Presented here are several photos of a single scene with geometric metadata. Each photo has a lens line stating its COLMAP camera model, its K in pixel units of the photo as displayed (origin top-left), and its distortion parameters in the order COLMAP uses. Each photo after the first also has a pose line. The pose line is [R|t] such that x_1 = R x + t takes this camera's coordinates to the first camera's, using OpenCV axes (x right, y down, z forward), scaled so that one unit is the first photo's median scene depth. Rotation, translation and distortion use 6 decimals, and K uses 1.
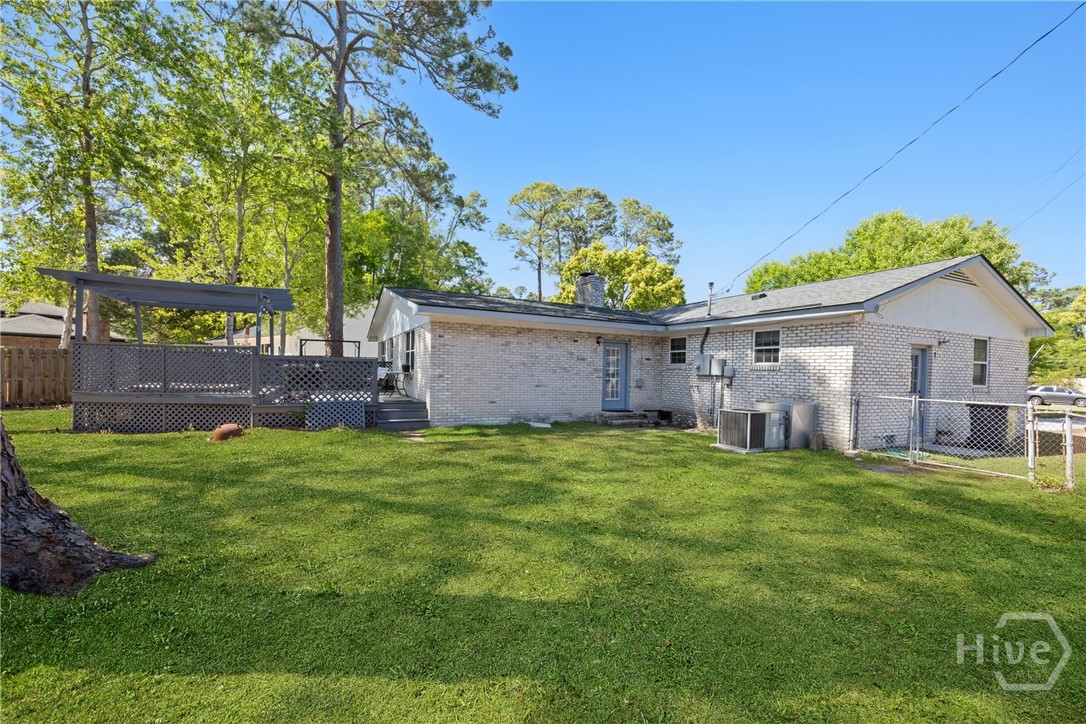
lens RADIAL K [[439.5, 0, 550.6], [0, 439.5, 379.4], [0, 0, 1]] dist [0.003570, 0.000243]
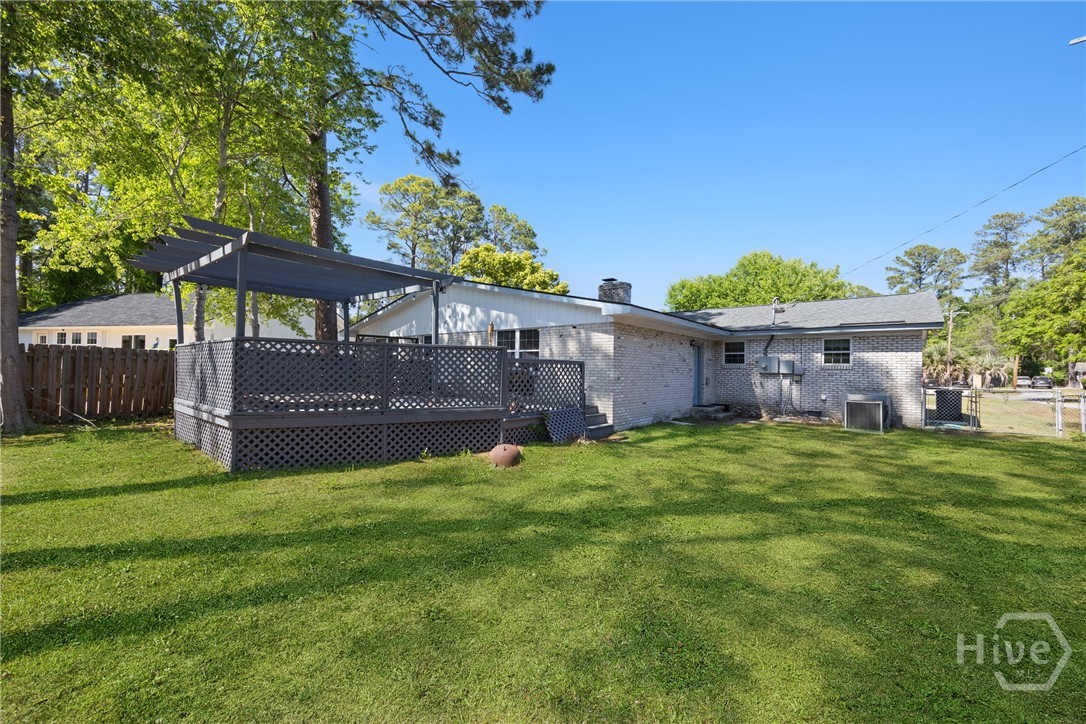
lens RADIAL K [[426.5, 0, 540.9], [0, 426.5, 351.0], [0, 0, 1]] dist [-0.000094, -0.000188]
pose [[0.911429, 0.007635, 0.411387, -0.716446], [0.015605, 0.998467, -0.053103, -0.018983], [-0.411162, 0.054820, 0.909912, 0.185548]]
